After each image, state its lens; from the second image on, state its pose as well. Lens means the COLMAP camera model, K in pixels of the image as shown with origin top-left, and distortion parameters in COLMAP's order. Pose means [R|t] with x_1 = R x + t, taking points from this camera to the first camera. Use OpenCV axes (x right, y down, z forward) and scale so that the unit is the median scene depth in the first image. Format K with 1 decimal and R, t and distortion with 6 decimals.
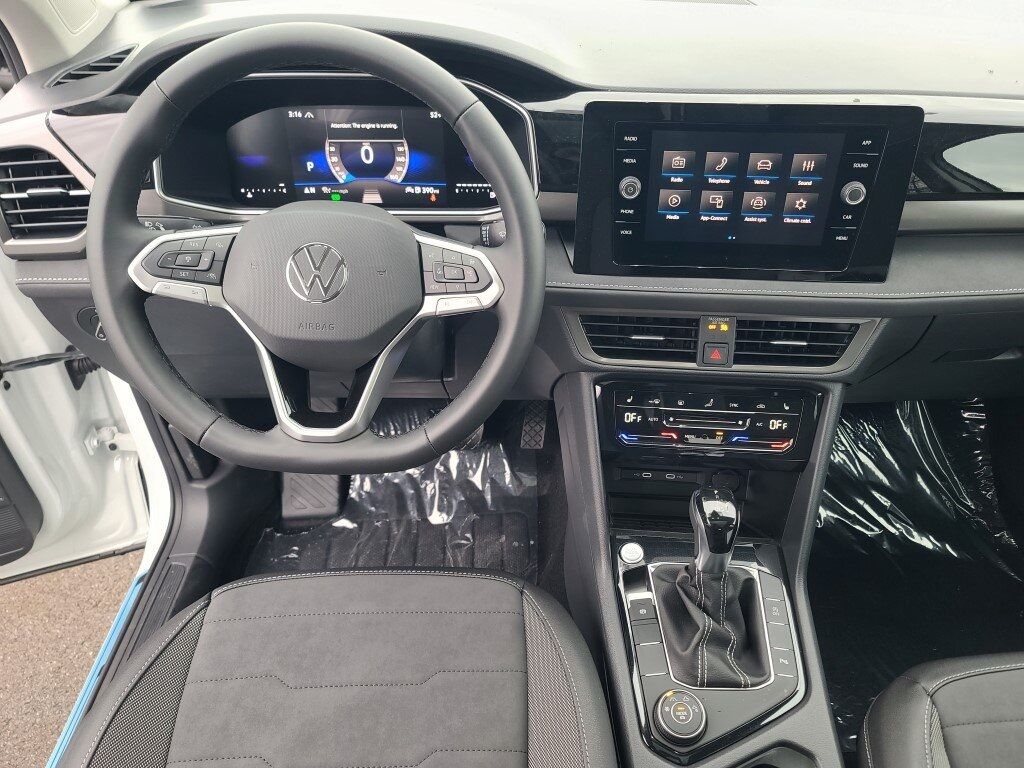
lens RADIAL K [[821.0, 0, 511.0], [0, 821.0, 401.0], [0, 0, 1]] dist [0.067743, -0.087994]
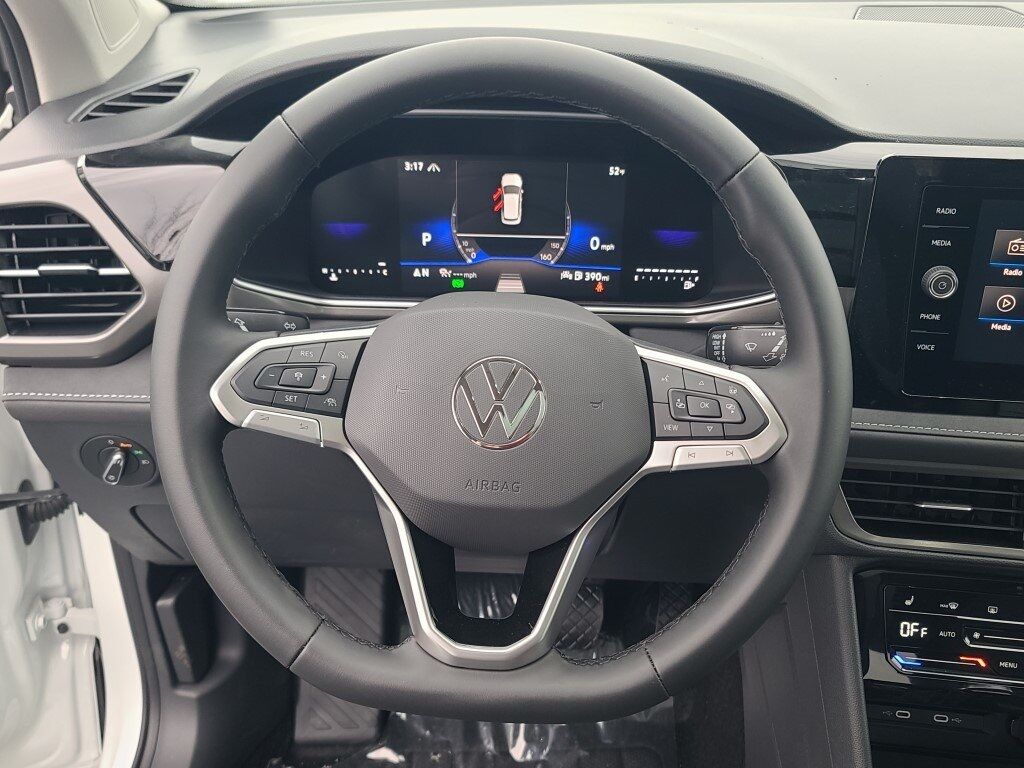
lens RADIAL K [[1133.3, 0, 512.0], [0, 1133.3, 384.0], [0, 0, 1]] dist [0.032401, 0.003759]
pose [[0.999021, 0.027533, -0.034622, -0.148709], [-0.032352, 0.988550, -0.147384, -0.030247], [0.030168, 0.148359, 0.988473, 0.094593]]
